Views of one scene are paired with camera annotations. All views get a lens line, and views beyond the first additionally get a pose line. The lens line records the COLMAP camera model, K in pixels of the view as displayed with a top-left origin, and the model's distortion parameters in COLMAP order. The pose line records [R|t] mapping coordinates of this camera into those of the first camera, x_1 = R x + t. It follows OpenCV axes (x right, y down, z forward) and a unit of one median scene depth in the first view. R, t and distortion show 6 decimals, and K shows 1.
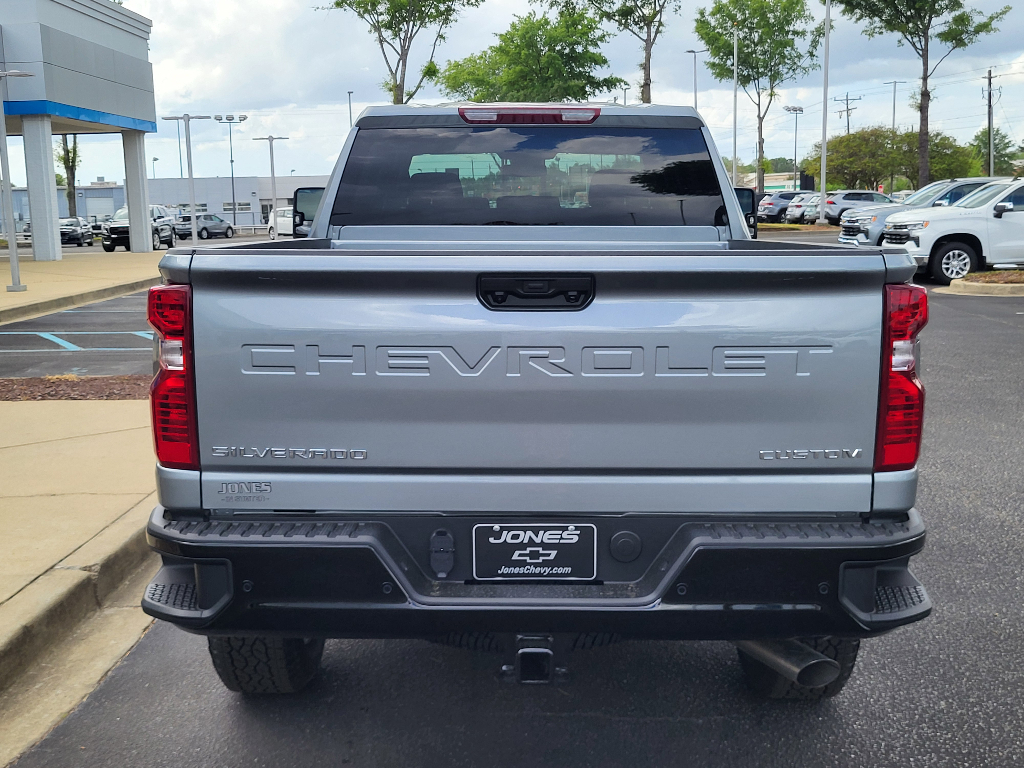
lens RADIAL K [[1221.7, 0, 499.0], [0, 1221.7, 385.6], [0, 0, 1]] dist [0.016606, 0.042040]
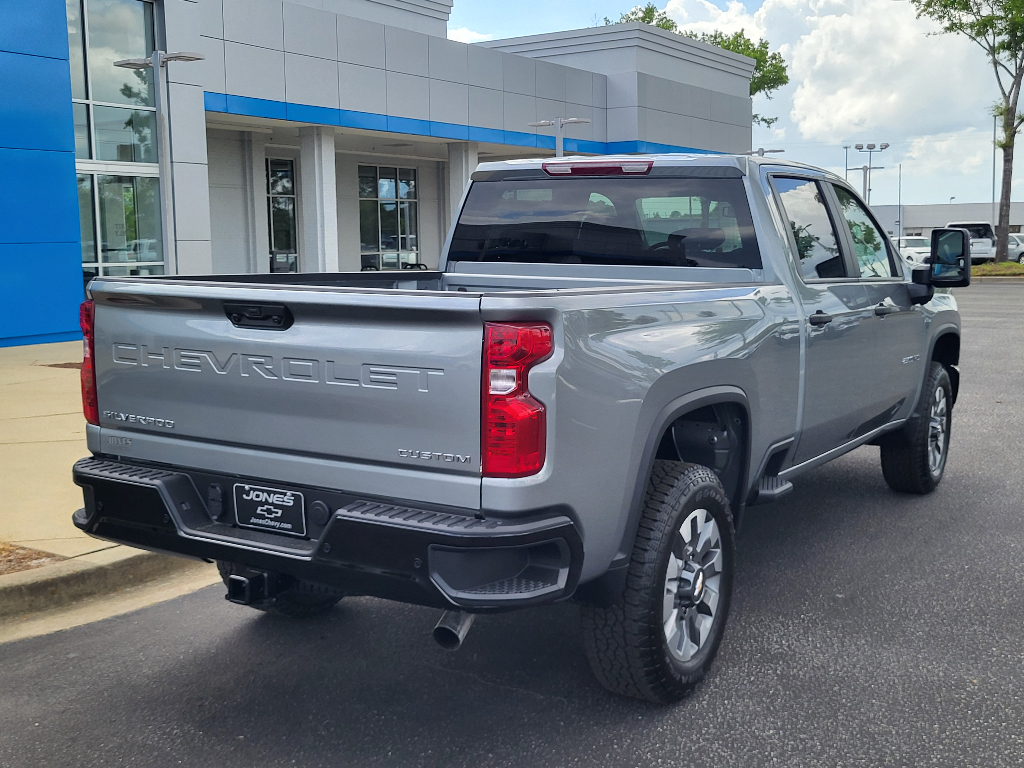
lens RADIAL K [[1221.7, 0, 499.0], [0, 1221.7, 385.6], [0, 0, 1]] dist [0.016606, 0.042040]
pose [[0.858258, 0.071947, -0.508150, 0.531264], [-0.083089, 0.996542, 0.000760, -0.012132], [0.506447, 0.041569, 0.861268, -0.019017]]
